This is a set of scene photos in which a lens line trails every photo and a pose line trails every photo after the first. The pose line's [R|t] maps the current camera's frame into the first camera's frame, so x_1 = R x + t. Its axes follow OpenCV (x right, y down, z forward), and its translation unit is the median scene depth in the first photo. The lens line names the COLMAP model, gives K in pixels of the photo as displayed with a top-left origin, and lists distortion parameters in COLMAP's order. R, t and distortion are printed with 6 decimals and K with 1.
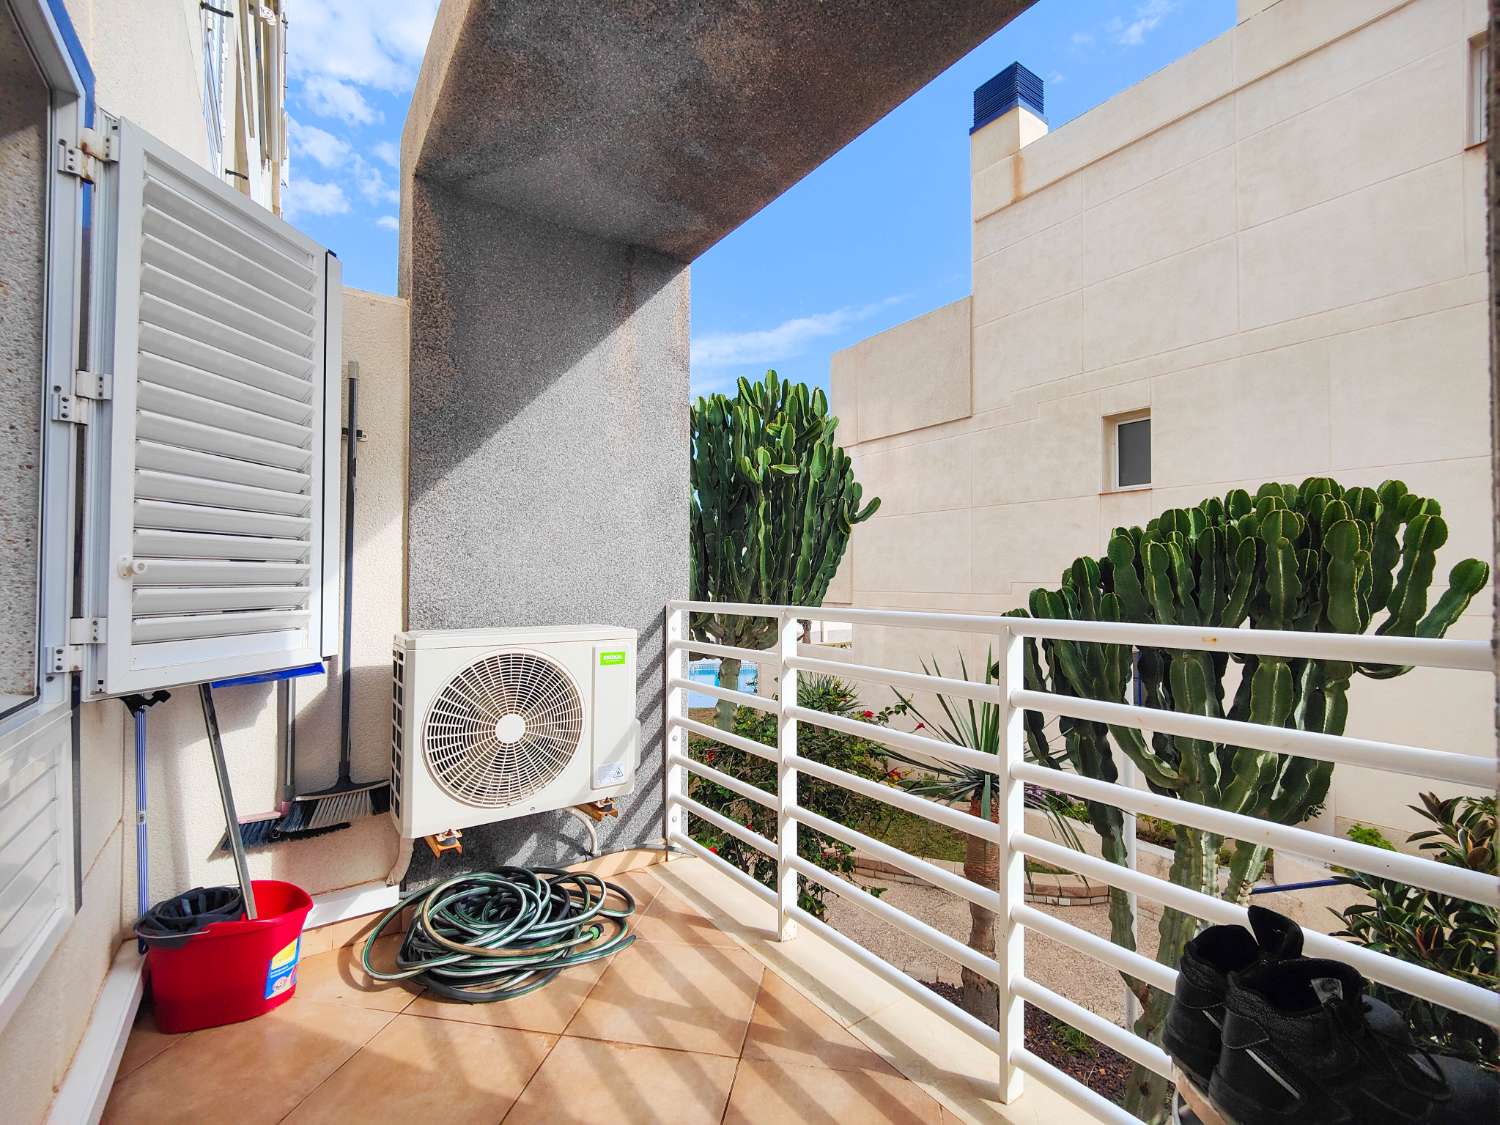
lens RADIAL K [[649.2, 0, 759.8], [0, 649.2, 569.7], [0, 0, 1]] dist [0.024277, -0.019777]
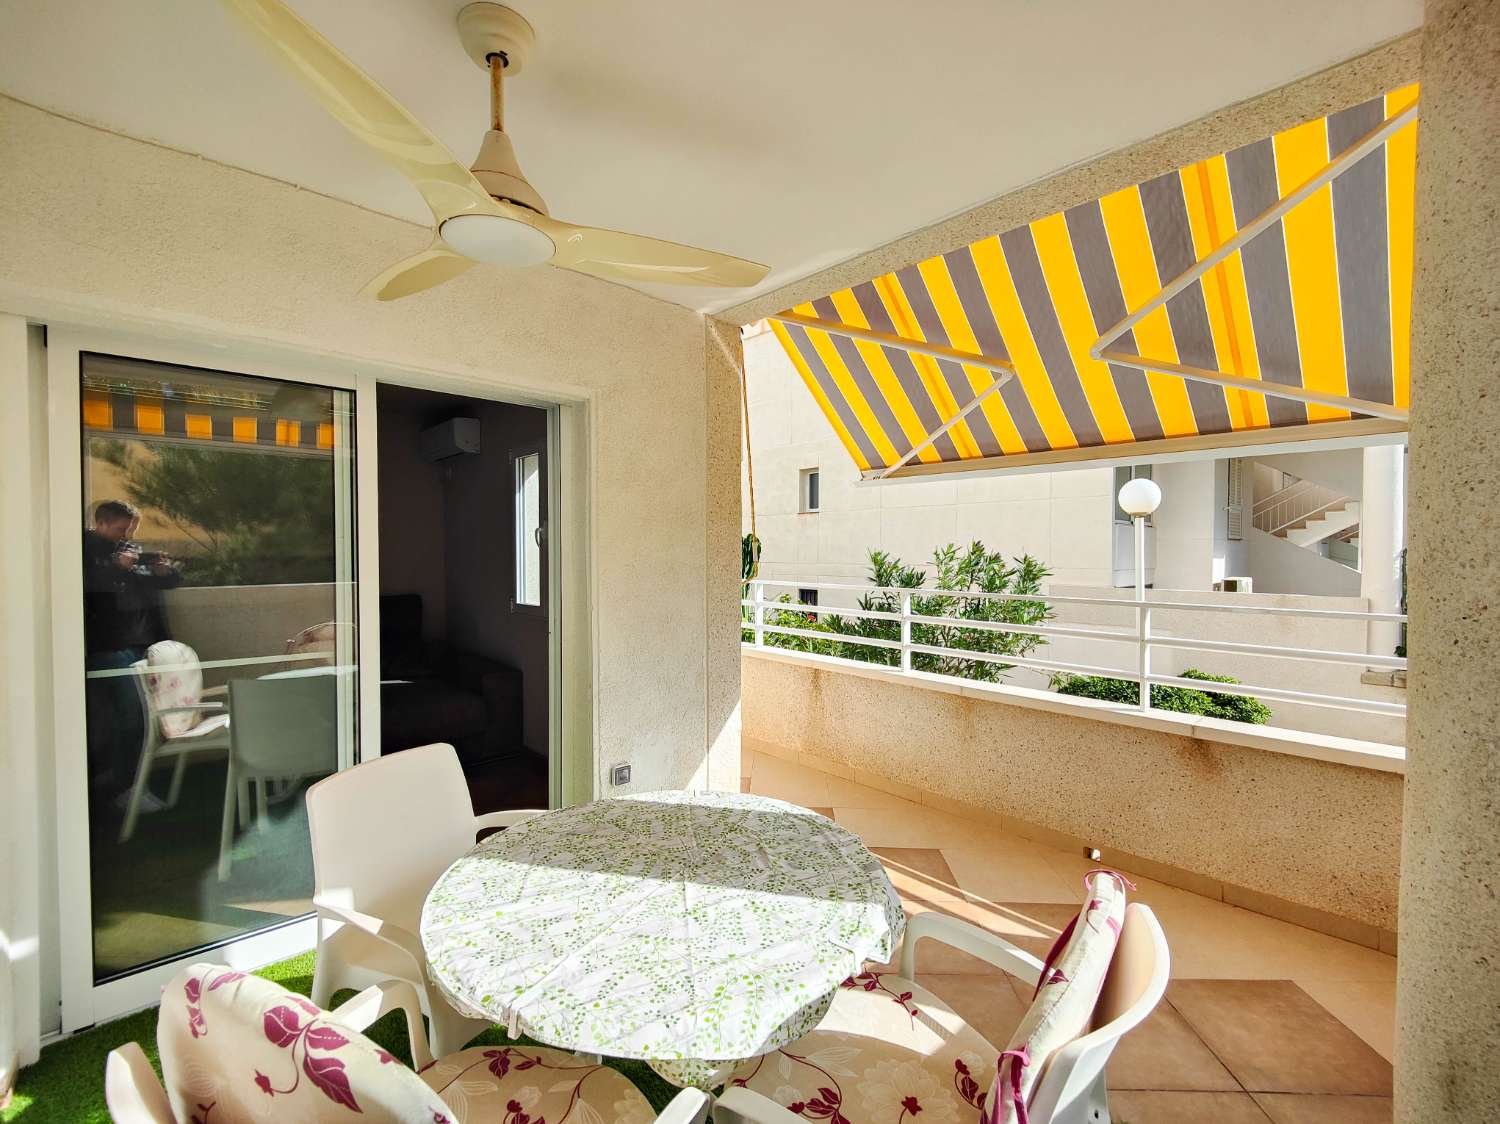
lens RADIAL K [[658.1, 0, 759.5], [0, 658.1, 568.3], [0, 0, 1]] dist [0.026502, -0.015255]
pose [[0.990923, -0.005024, 0.134339, 0.775115], [-0.000383, 0.999192, 0.040195, -0.168976], [-0.134432, -0.039881, 0.990120, -3.311524]]
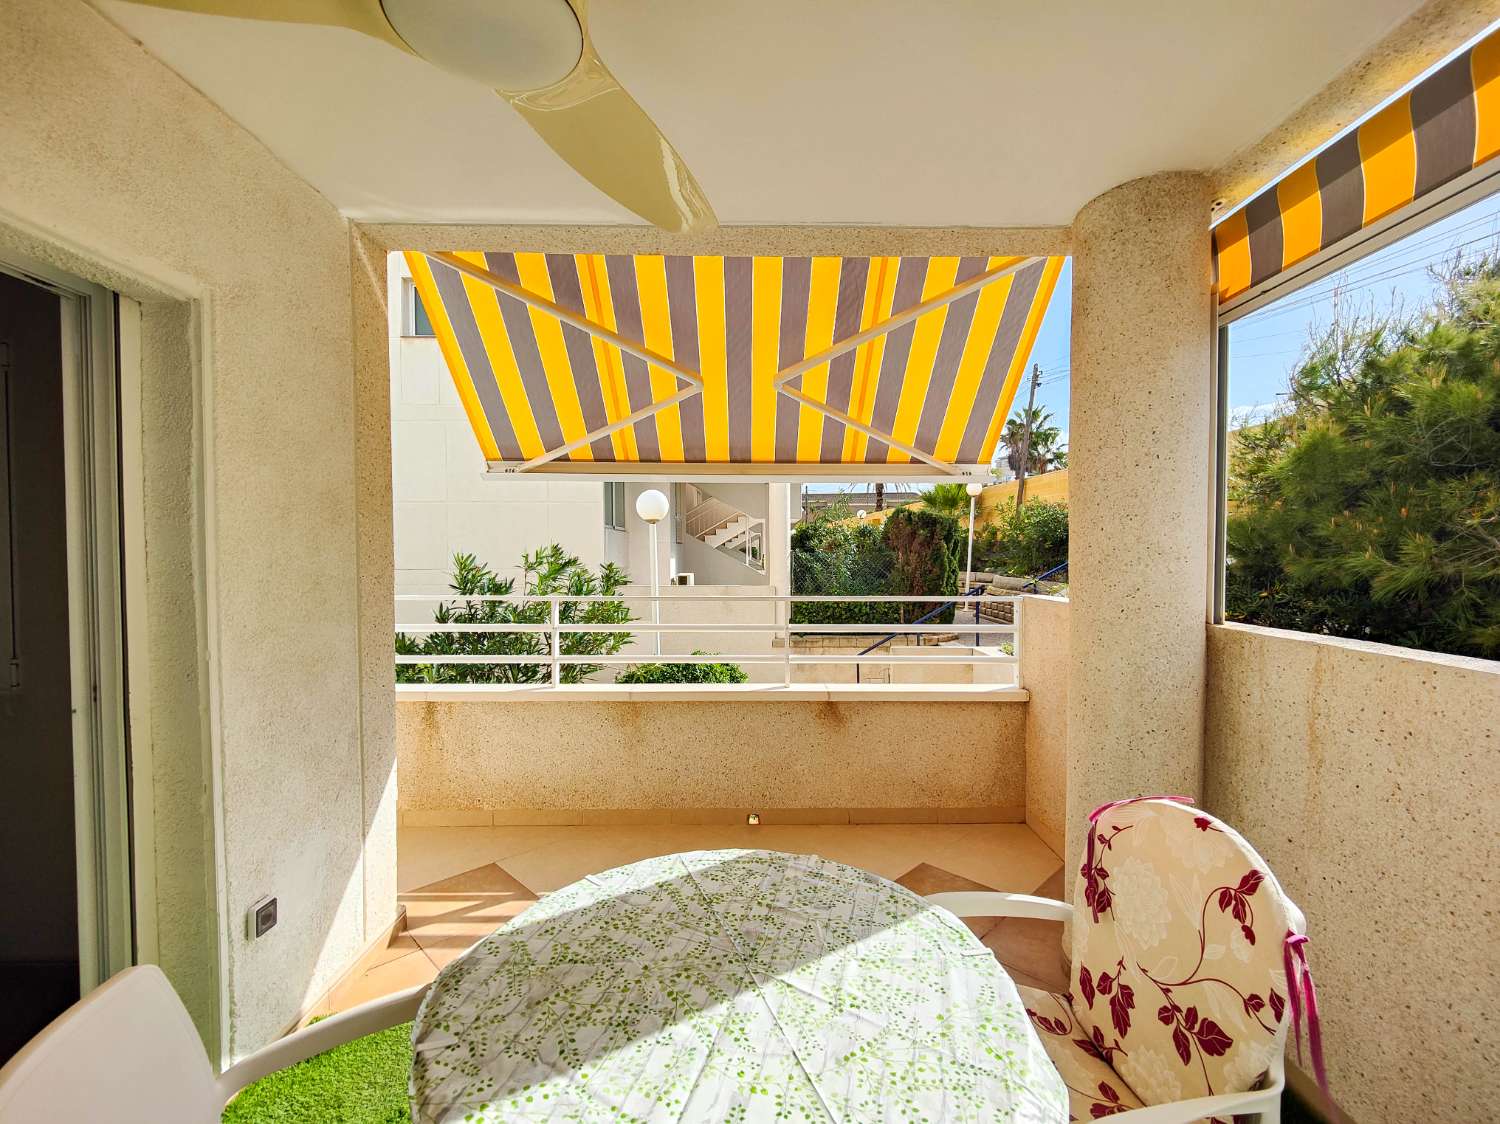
lens RADIAL K [[660.4, 0, 760.5], [0, 660.4, 568.3], [0, 0, 1]] dist [0.027812, -0.020538]
pose [[0.577739, -0.024154, 0.815864, 0.323783], [-0.008740, 0.999322, 0.035774, -0.173792], [-0.816175, -0.027799, 0.577136, -2.916021]]
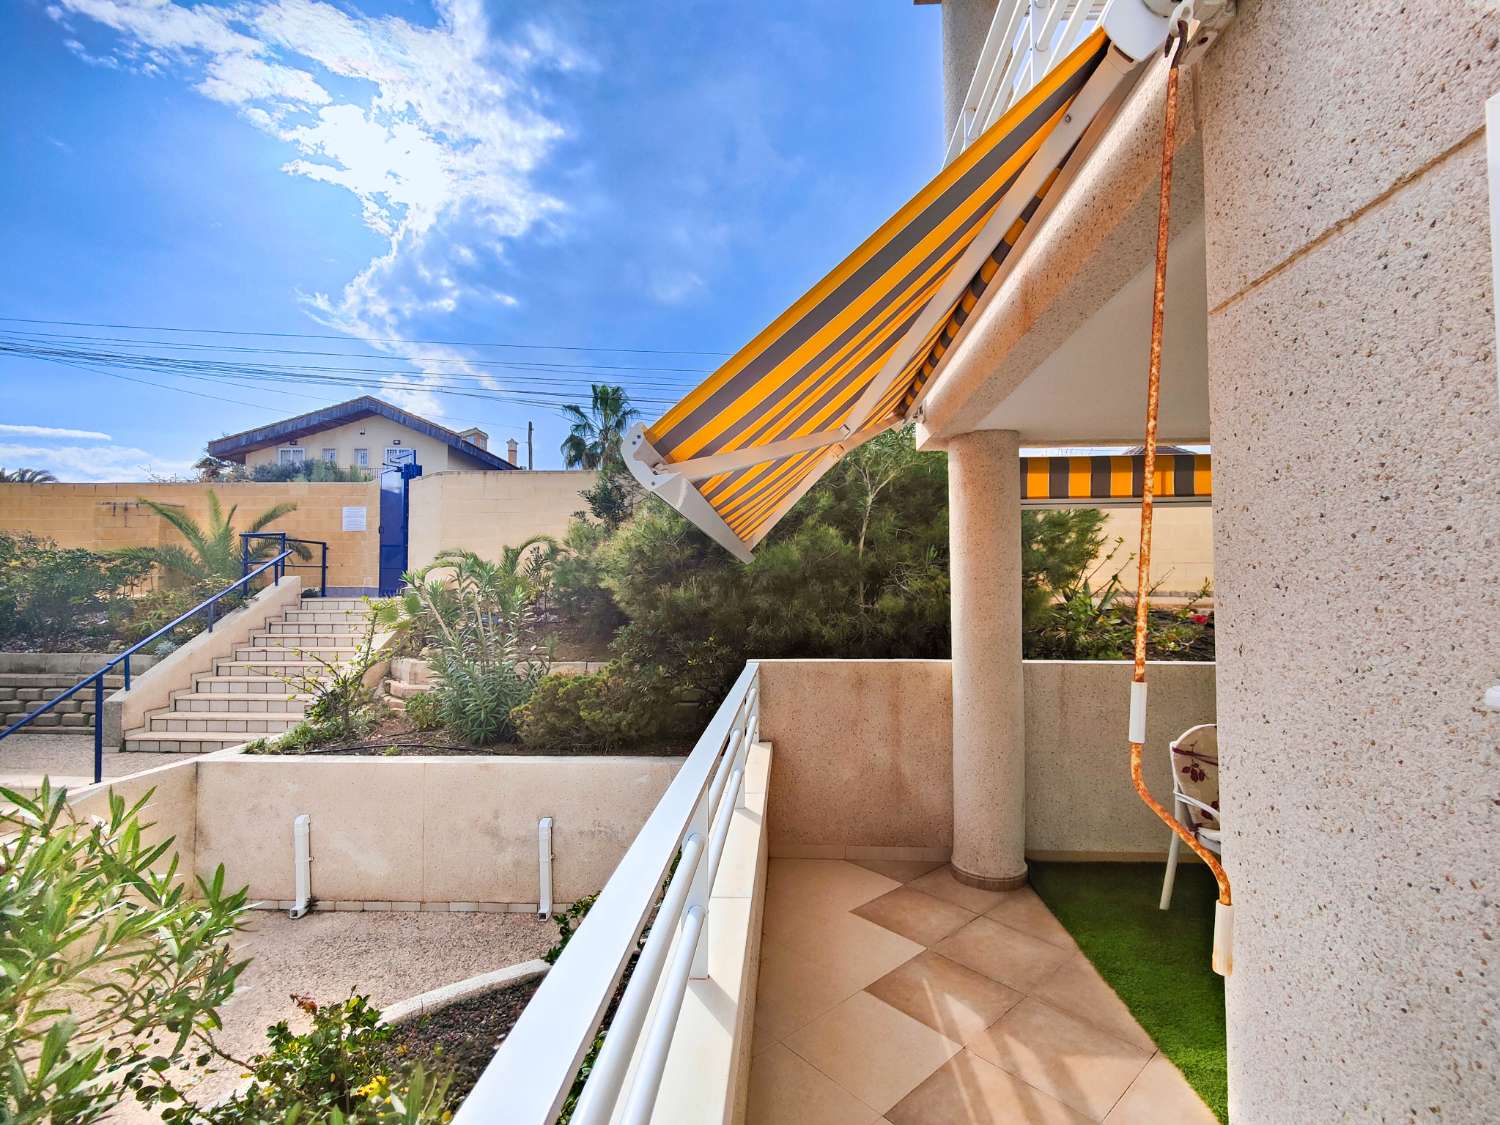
lens RADIAL K [[649.2, 0, 759.8], [0, 649.2, 569.7], [0, 0, 1]] dist [0.024277, -0.019777]
pose [[-0.779129, 0.021892, 0.626482, 0.909291], [-0.009079, 0.998891, -0.046197, -0.241198], [-0.626798, -0.041682, -0.778066, -0.806075]]
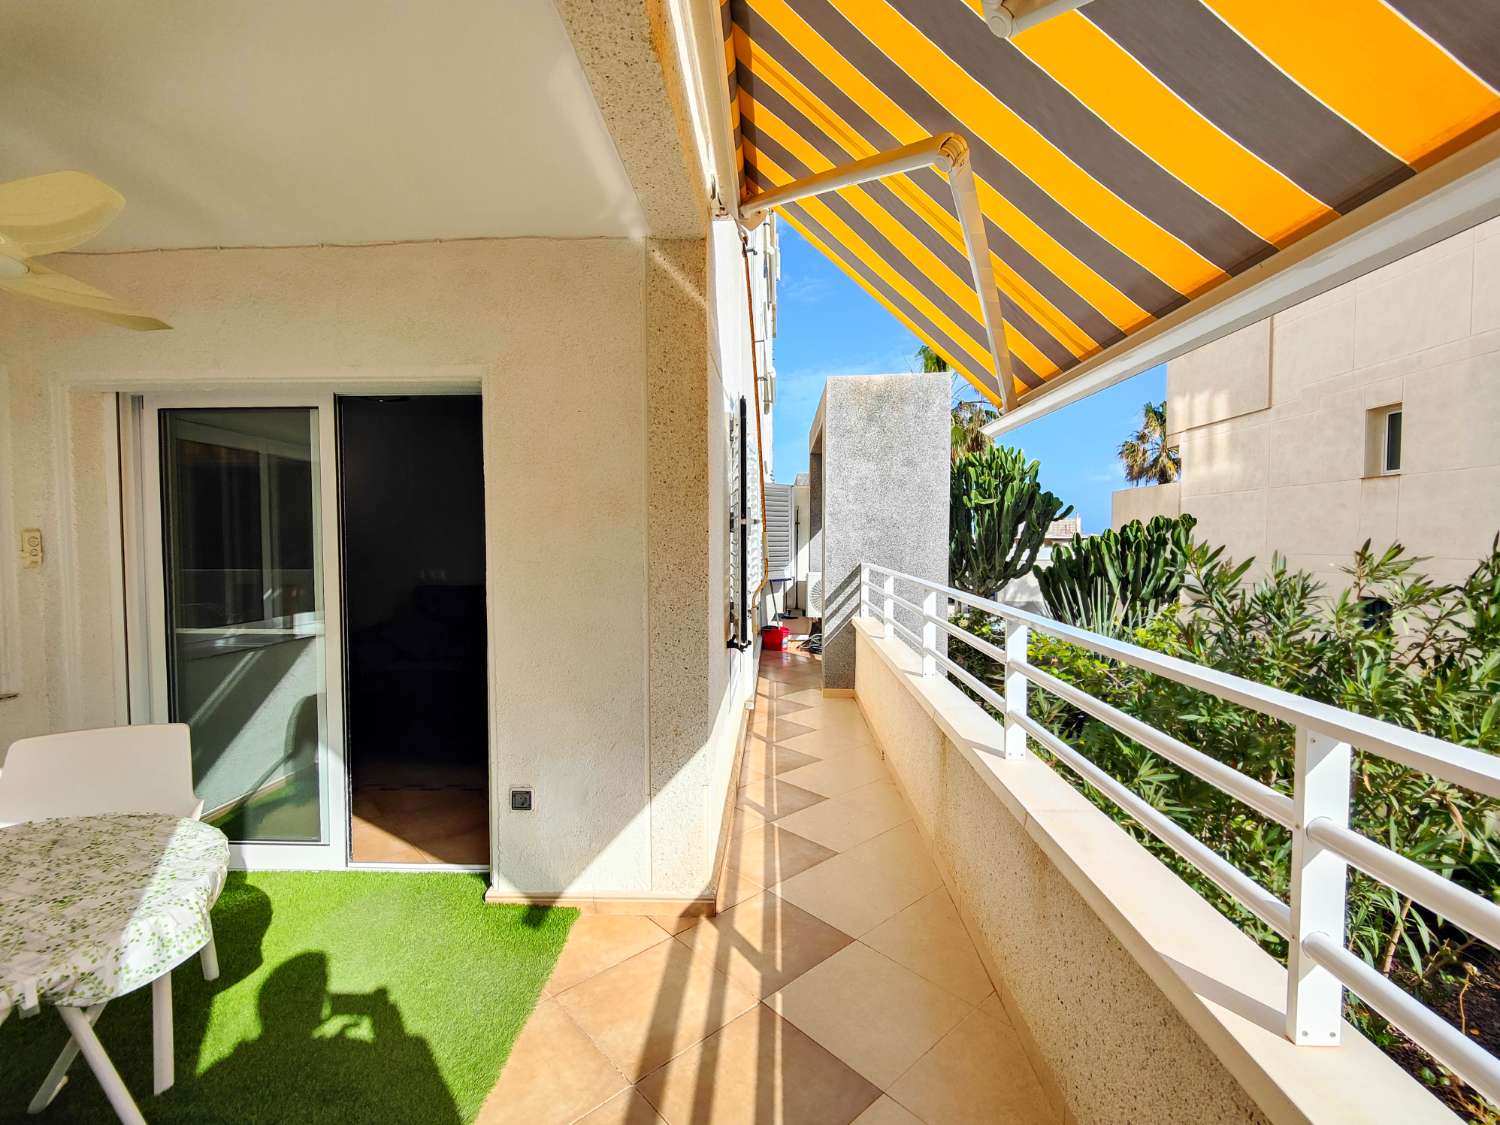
lens RADIAL K [[669.7, 0, 756.9], [0, 669.7, 568.8], [0, 0, 1]] dist [0.032825, -0.026832]
pose [[0.787815, 0.024750, -0.615415, 1.833359], [0.012987, 0.998303, 0.056774, -0.170757], [0.615776, -0.052719, 0.786156, -2.566171]]
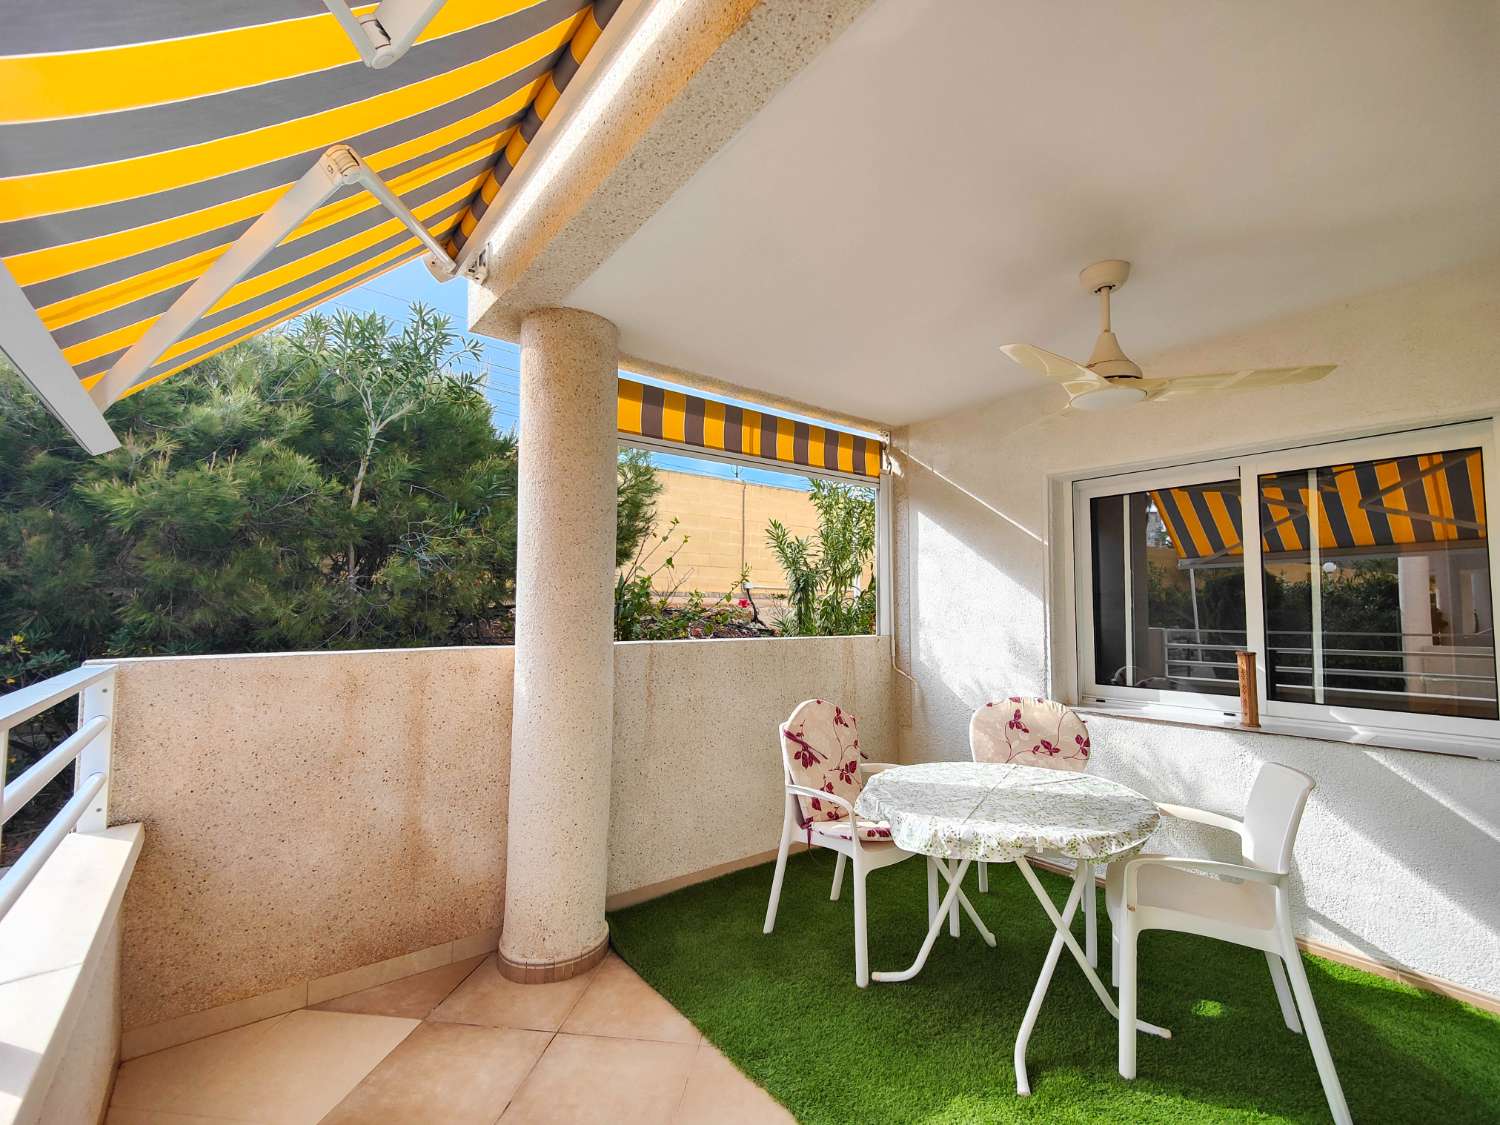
lens RADIAL K [[659.5, 0, 752.7], [0, 659.5, 564.7], [0, 0, 1]] dist [0.024683, -0.020460]
pose [[-0.999315, -0.006222, -0.036482, 1.268457], [-0.003276, 0.996769, -0.080259, -0.113590], [0.036863, -0.080085, -0.996106, -1.355542]]
